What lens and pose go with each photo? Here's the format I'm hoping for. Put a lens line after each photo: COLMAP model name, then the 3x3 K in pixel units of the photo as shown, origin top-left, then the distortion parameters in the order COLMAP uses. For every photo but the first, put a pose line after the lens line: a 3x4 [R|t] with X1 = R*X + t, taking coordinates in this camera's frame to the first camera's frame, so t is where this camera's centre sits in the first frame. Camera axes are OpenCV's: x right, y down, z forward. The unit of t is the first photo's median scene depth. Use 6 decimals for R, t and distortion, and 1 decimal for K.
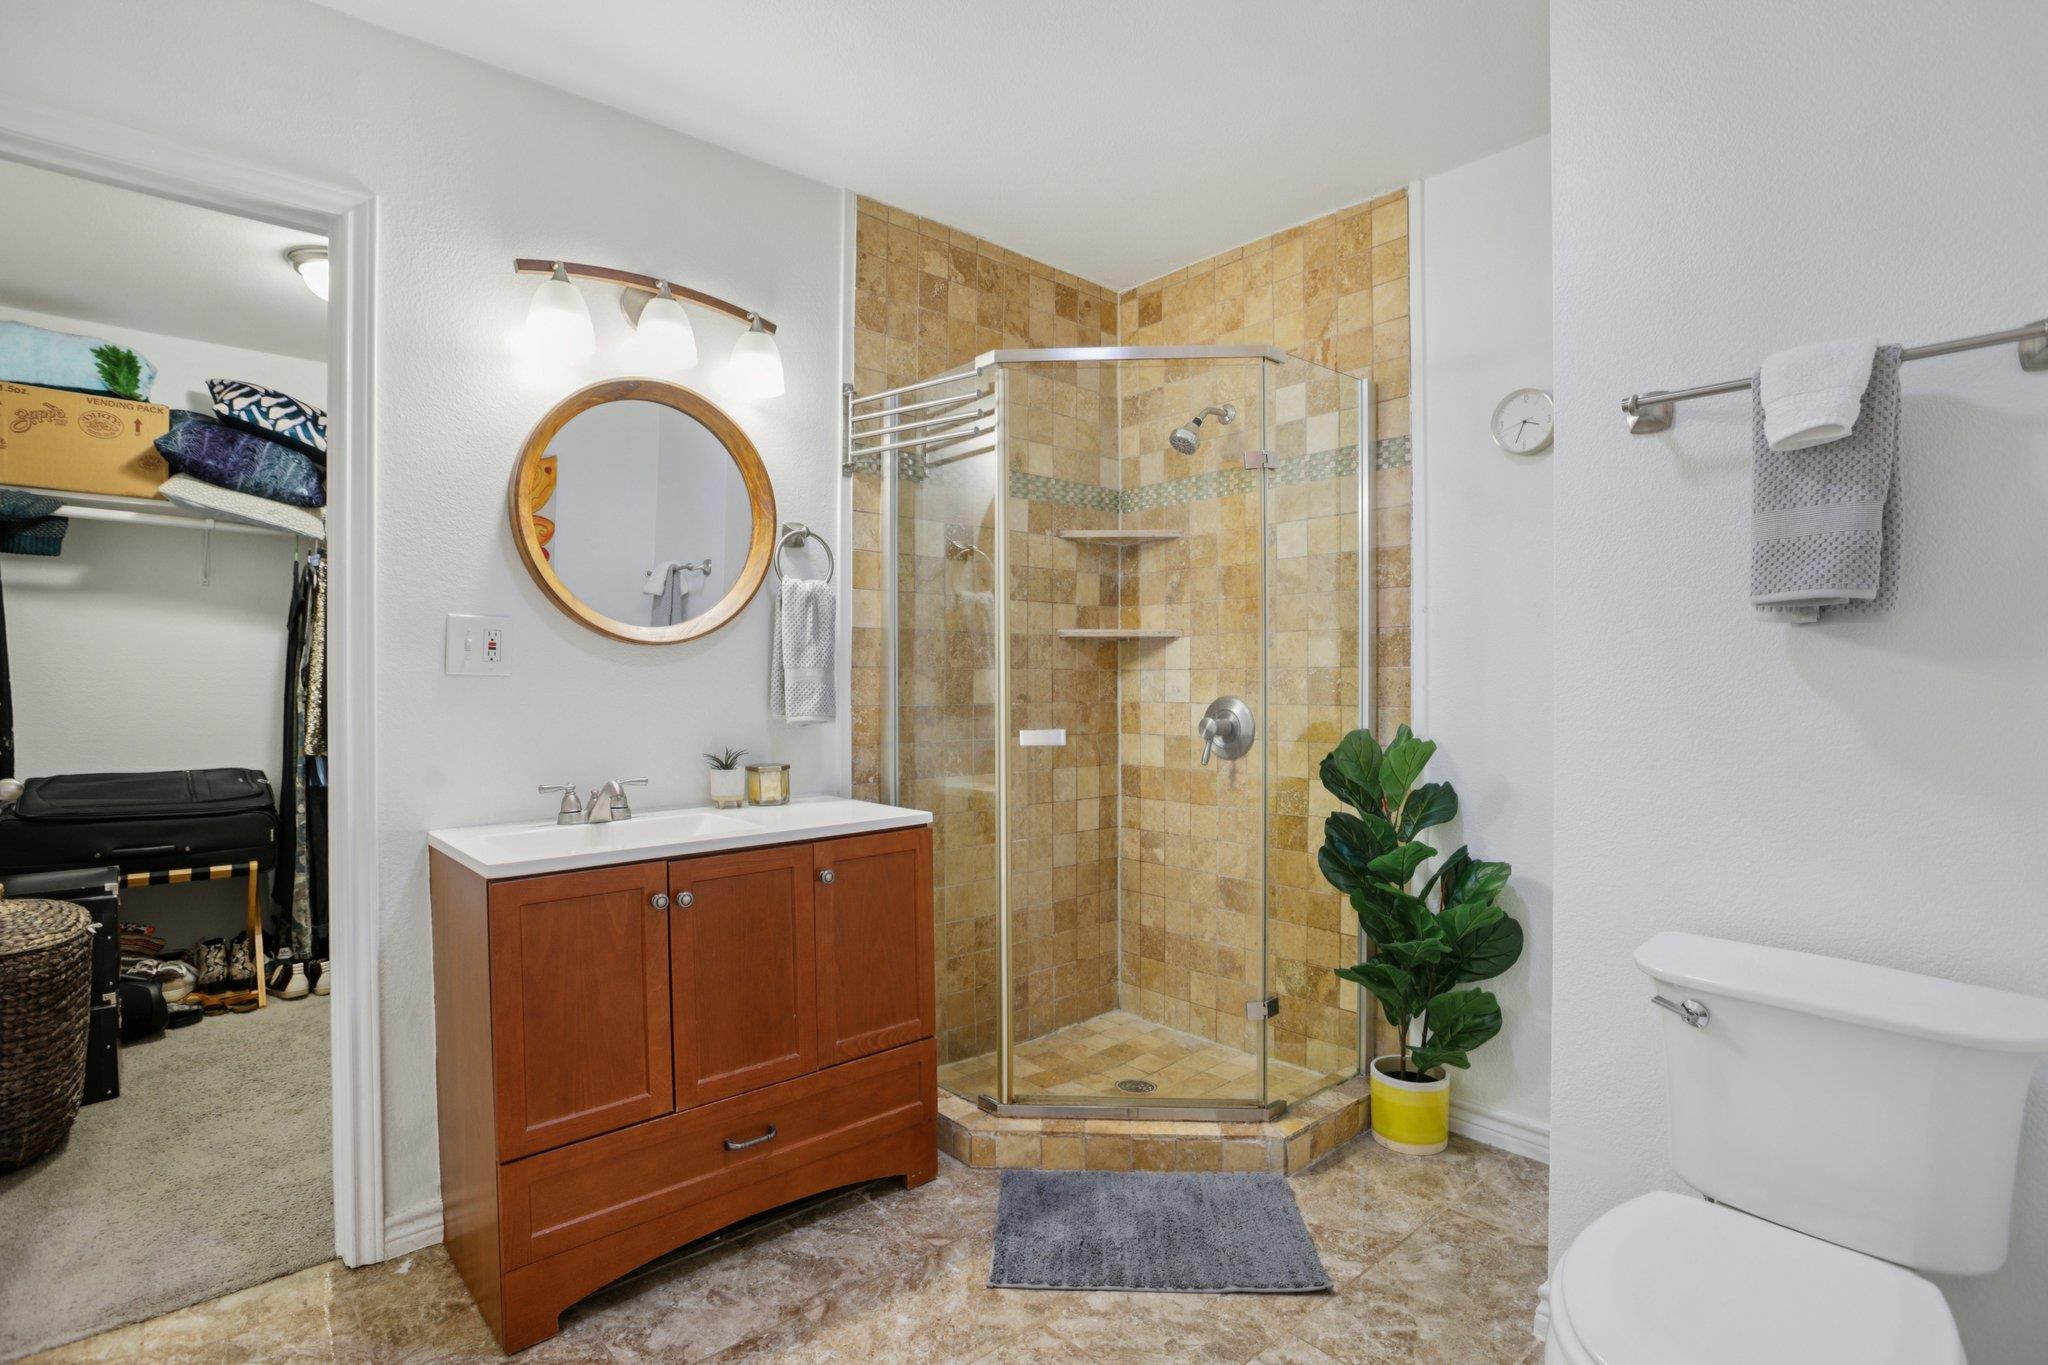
lens RADIAL K [[989.3, 0, 1030.3], [0, 989.3, 676.2], [0, 0, 1]] dist [-0.060932, 0.020498]
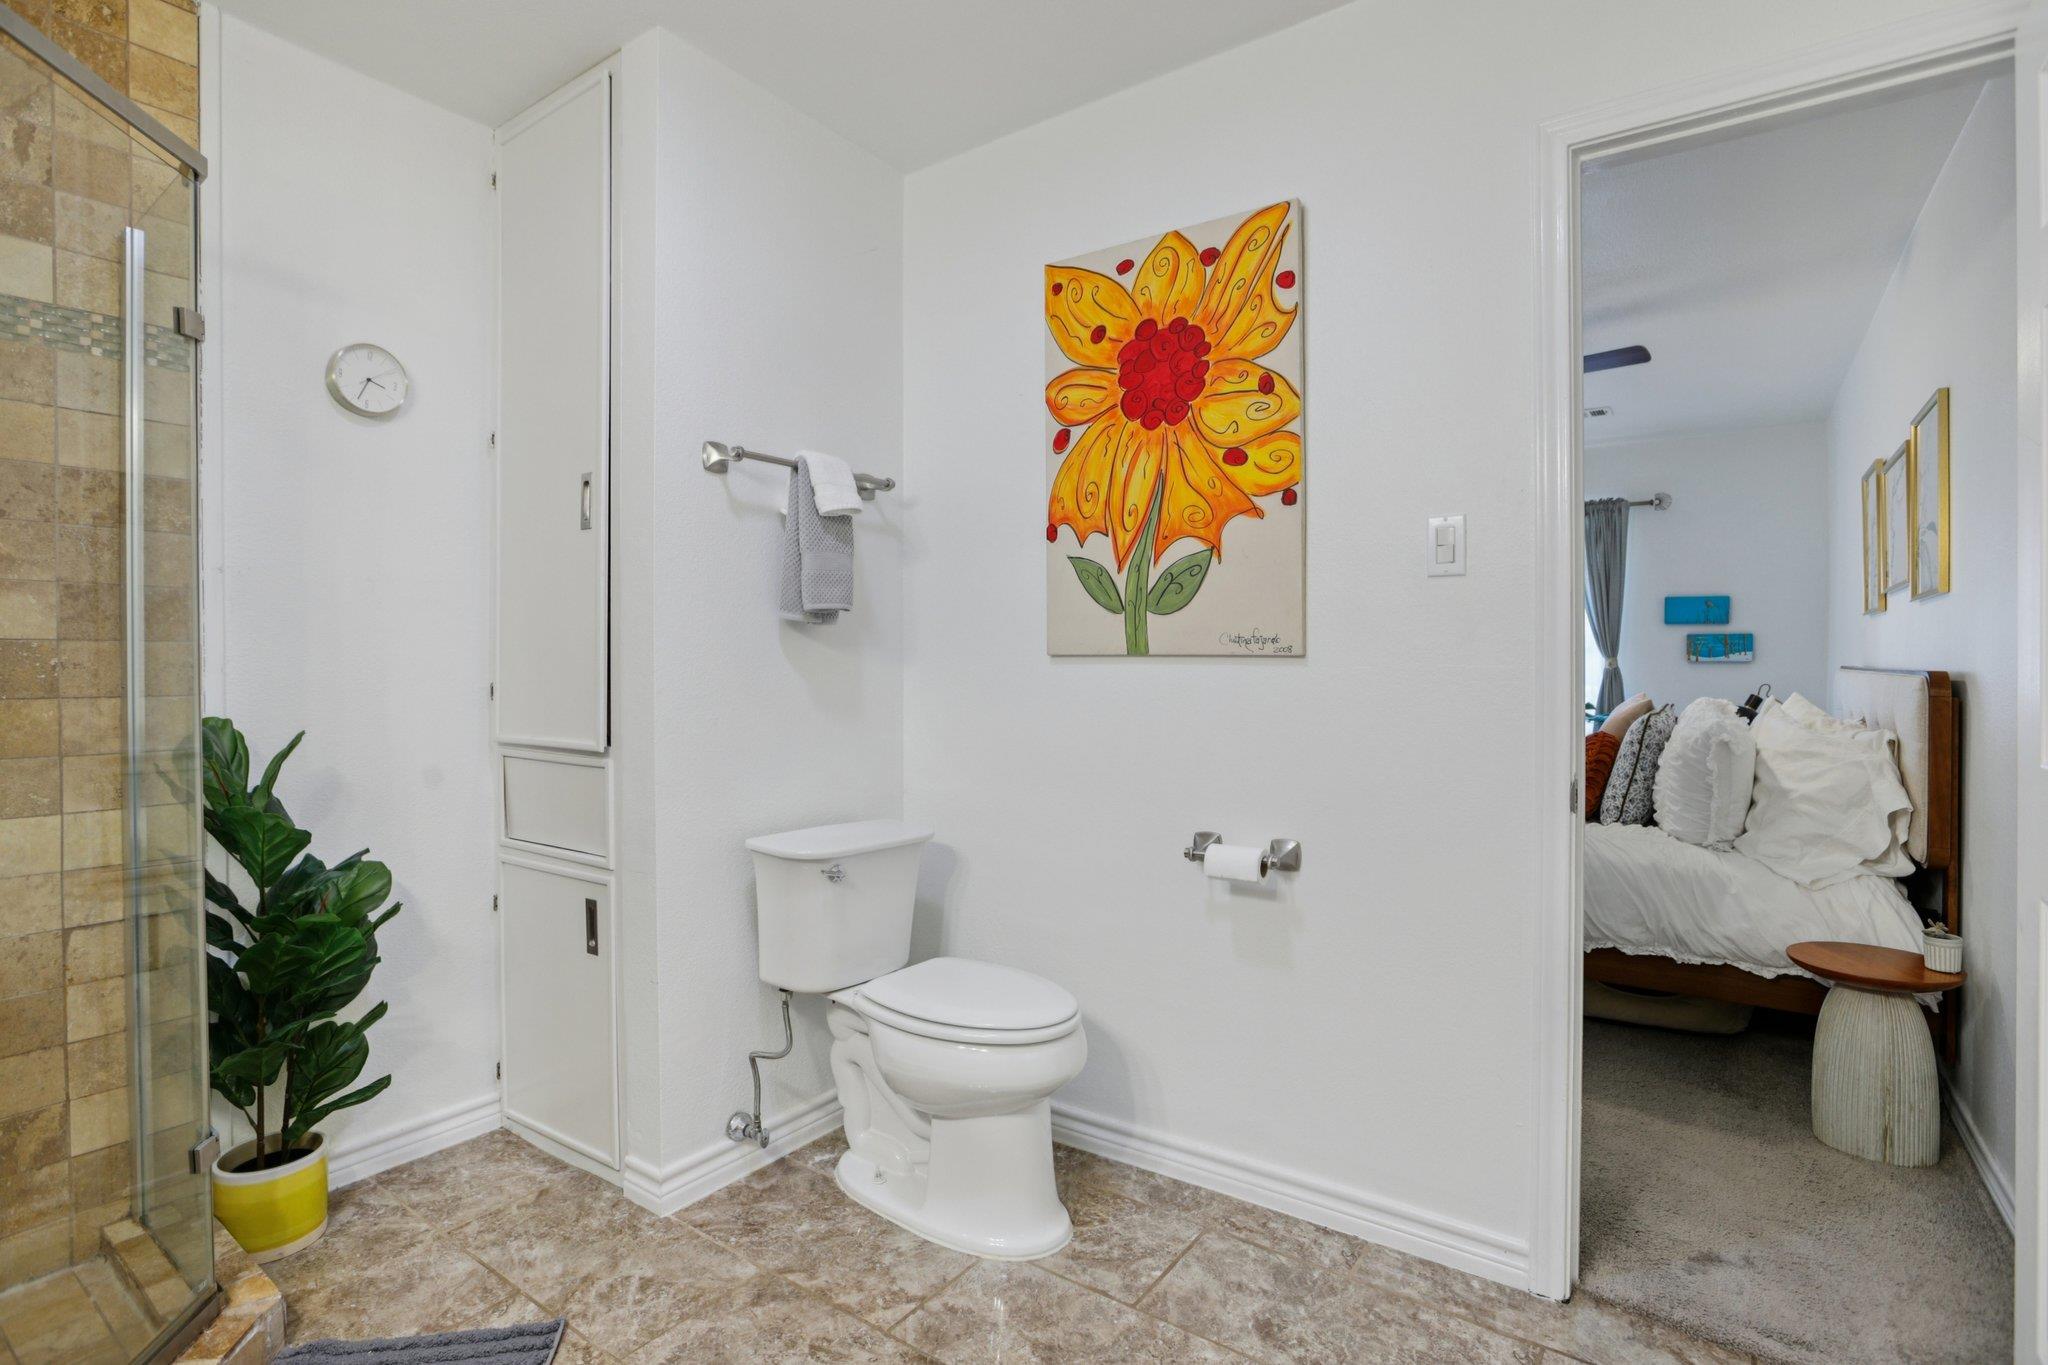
lens RADIAL K [[1004.5, 0, 1023.5], [0, 1004.5, 662.0], [0, 0, 1]] dist [-0.063724, 0.028903]
pose [[-0.217593, -0.002295, 0.976037, -0.584084], [-0.001630, 0.999997, 0.001988, 0.003557], [-0.976038, -0.001159, -0.217596, 0.653866]]
